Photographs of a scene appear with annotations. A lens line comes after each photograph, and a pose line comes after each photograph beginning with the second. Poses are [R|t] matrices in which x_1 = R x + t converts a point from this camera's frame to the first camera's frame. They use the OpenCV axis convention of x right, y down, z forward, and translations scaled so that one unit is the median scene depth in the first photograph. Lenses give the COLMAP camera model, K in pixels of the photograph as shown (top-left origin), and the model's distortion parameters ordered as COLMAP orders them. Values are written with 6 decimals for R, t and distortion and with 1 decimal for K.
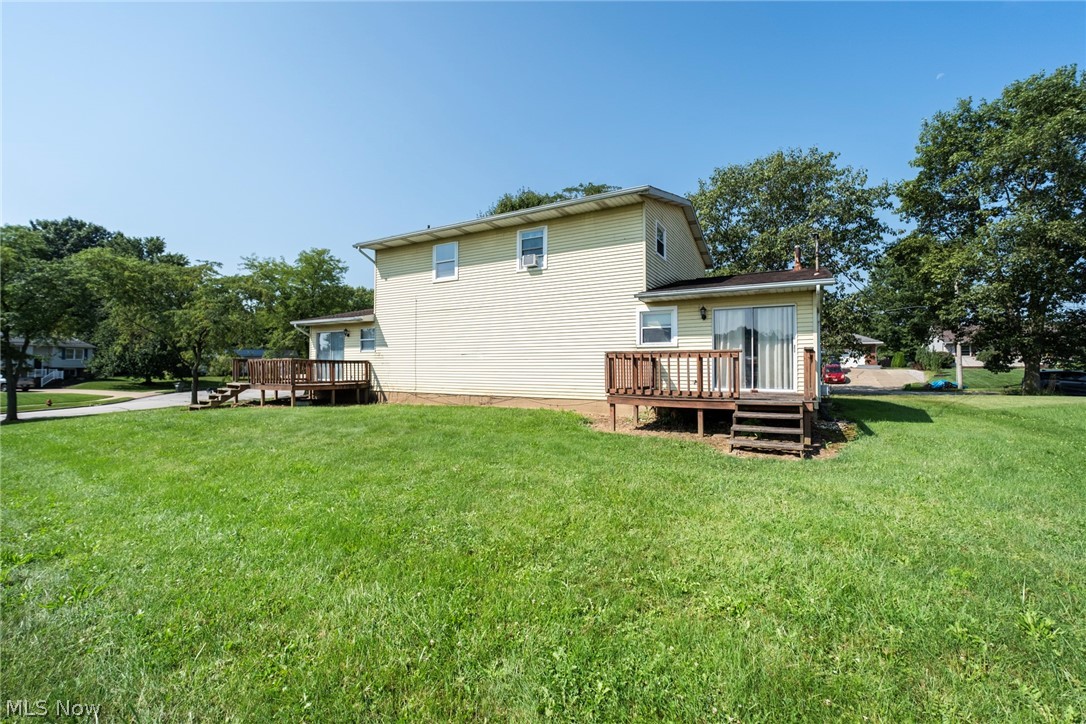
lens RADIAL K [[451.1, 0, 543.5], [0, 451.1, 364.7], [0, 0, 1]] dist [-0.009049, 0.000945]
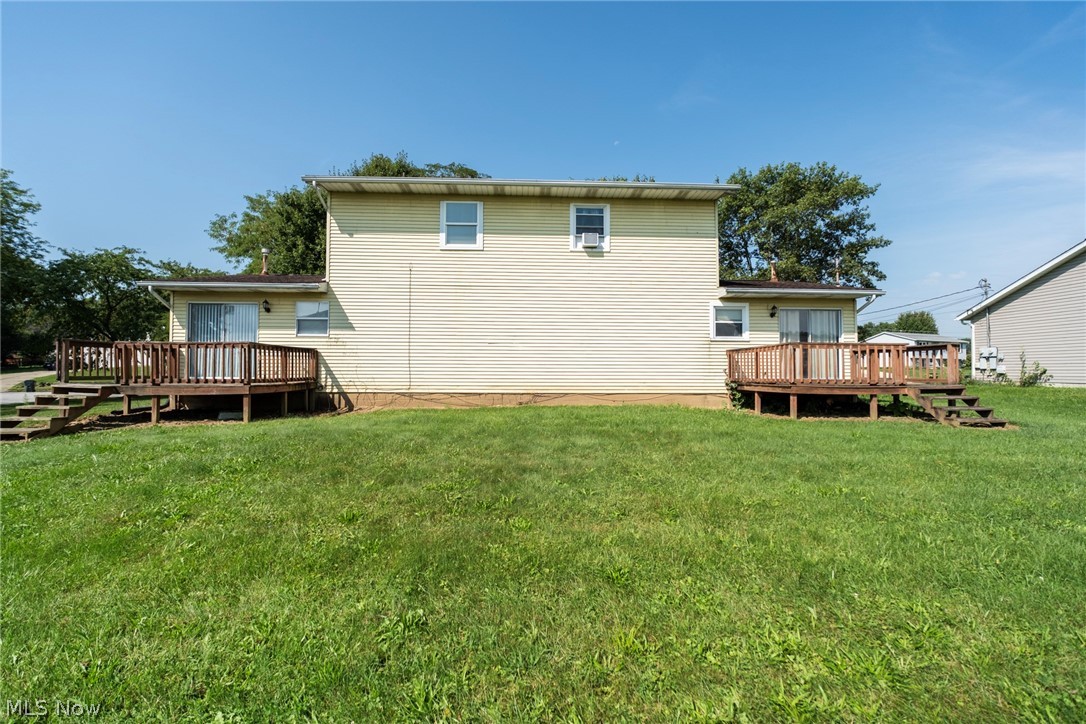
lens RADIAL K [[451.1, 0, 542.6], [0, 451.1, 362.2], [0, 0, 1]] dist [-0.009049, 0.000945]
pose [[0.846963, 0.006401, 0.531613, -0.522534], [-0.006295, 0.999978, -0.002012, 0.011978], [-0.531614, -0.001642, 0.846985, 0.264571]]
